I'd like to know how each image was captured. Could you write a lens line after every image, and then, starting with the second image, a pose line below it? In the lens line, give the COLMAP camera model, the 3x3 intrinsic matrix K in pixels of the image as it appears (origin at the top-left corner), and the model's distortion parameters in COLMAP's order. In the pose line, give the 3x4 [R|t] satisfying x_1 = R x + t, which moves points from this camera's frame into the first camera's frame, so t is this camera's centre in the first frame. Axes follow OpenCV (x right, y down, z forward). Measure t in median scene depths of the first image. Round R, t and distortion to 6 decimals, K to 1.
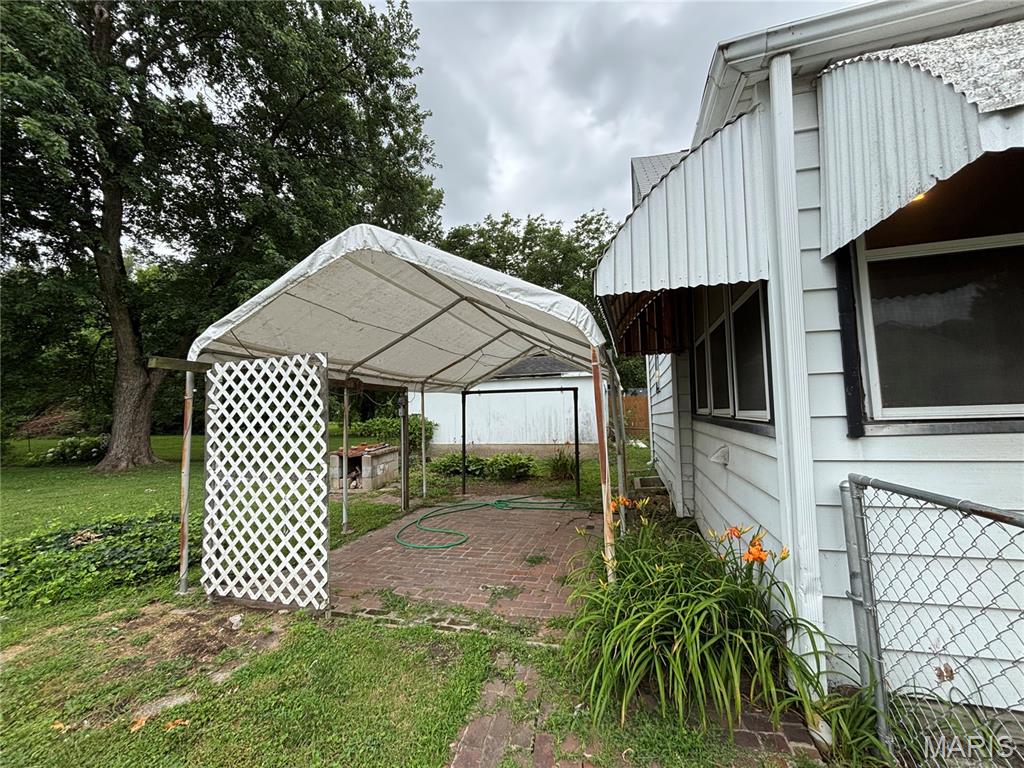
lens RADIAL K [[417.8, 0, 512.6], [0, 417.8, 384.6], [0, 0, 1]] dist [0.001345, 0.000142]
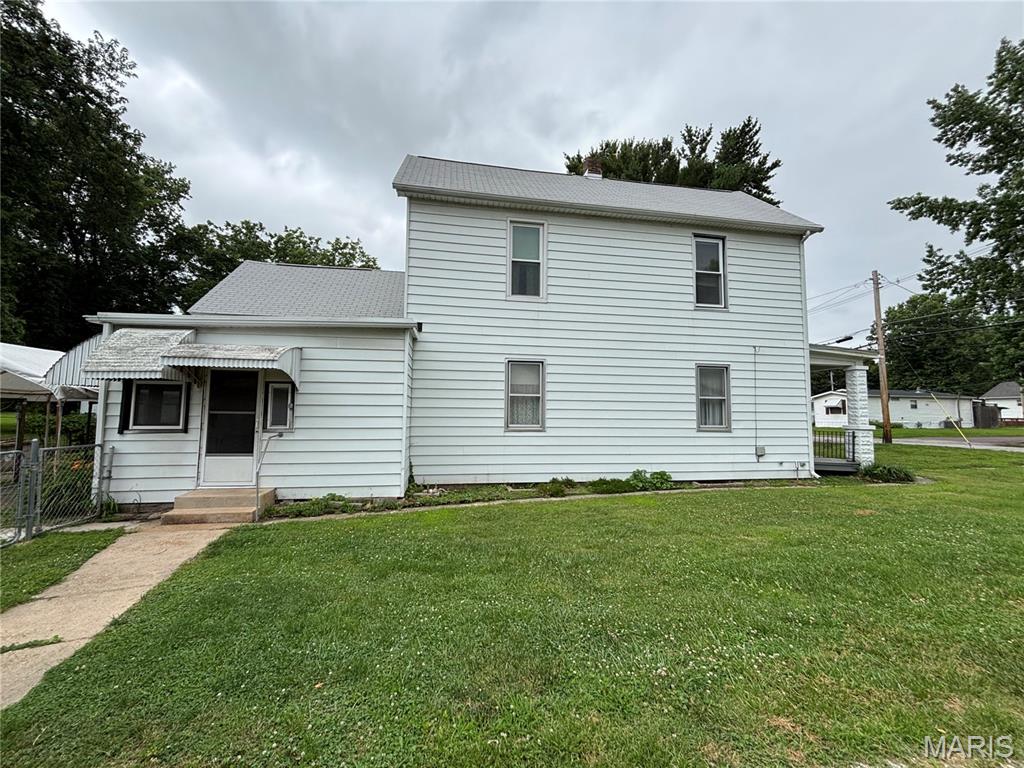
lens RADIAL K [[417.8, 0, 511.5], [0, 417.8, 384.1], [0, 0, 1]] dist [0.001345, 0.000142]
pose [[0.901170, 0.053533, 0.430148, 0.126925], [-0.048987, 0.998565, -0.021646, -0.020803], [-0.430689, -0.001565, 0.902499, -0.197033]]
